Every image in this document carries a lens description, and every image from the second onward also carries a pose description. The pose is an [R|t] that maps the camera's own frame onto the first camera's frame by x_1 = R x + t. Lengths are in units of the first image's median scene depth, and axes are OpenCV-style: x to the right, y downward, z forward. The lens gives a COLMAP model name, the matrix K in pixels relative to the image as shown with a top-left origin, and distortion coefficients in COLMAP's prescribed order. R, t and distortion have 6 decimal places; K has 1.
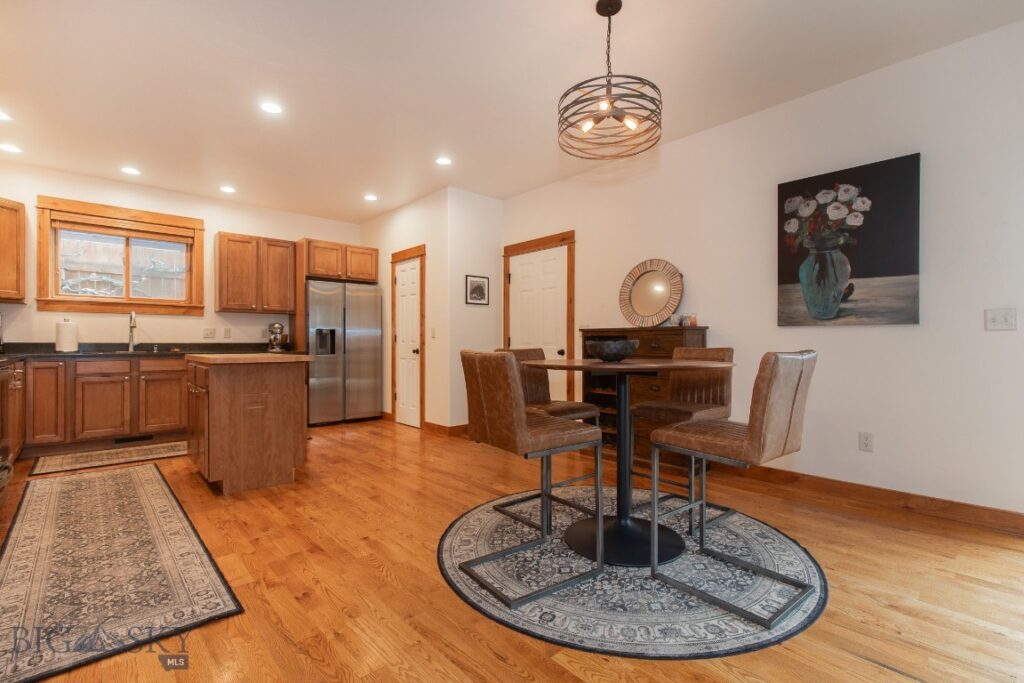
lens RADIAL K [[464.7, 0, 507.9], [0, 464.7, 341.8], [0, 0, 1]] dist [0.010705, -0.004236]
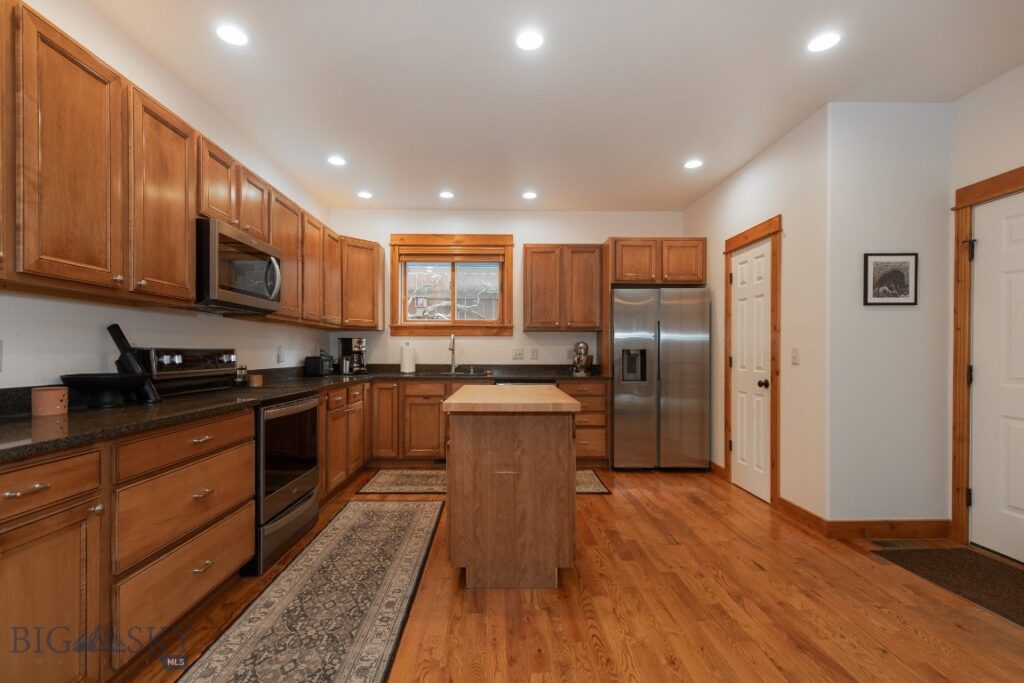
lens RADIAL K [[464.7, 0, 504.6], [0, 464.7, 354.9], [0, 0, 1]] dist [0.010705, -0.004236]
pose [[0.761392, 0.004624, -0.648275, -0.054880], [0.000129, 0.999973, 0.007284, -0.025788], [0.648291, -0.005629, 0.761372, 0.287834]]
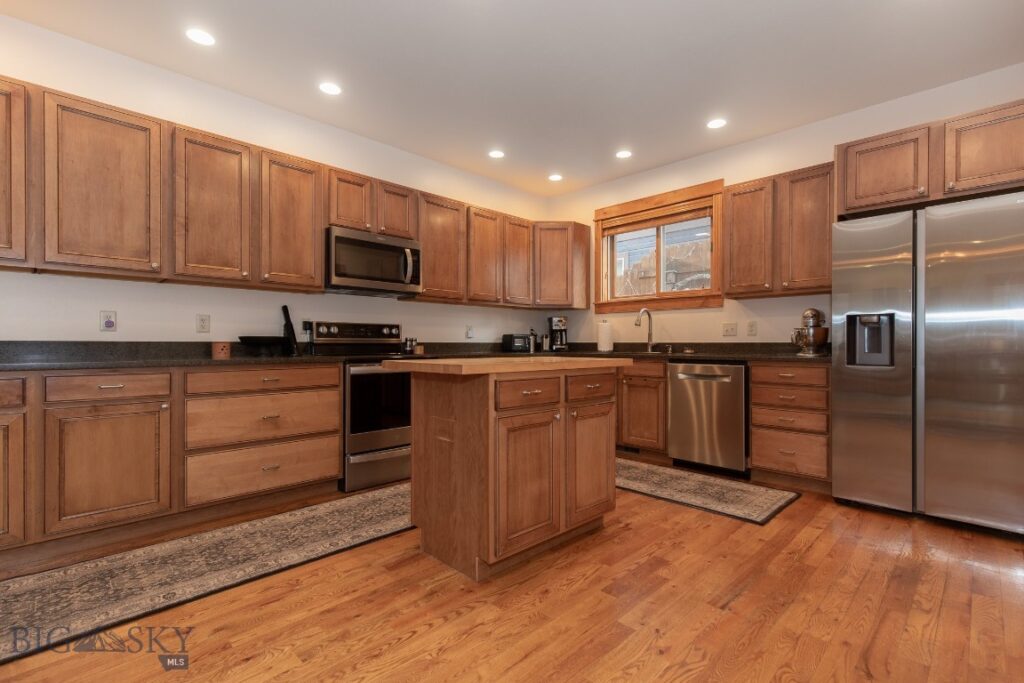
lens RADIAL K [[464.7, 0, 507.2], [0, 464.7, 343.9], [0, 0, 1]] dist [0.010705, -0.004236]
pose [[0.073495, 0.000361, -0.997296, 0.076375], [0.002356, 0.999997, 0.000535, 0.003642], [0.997293, -0.002389, 0.073494, 0.643575]]
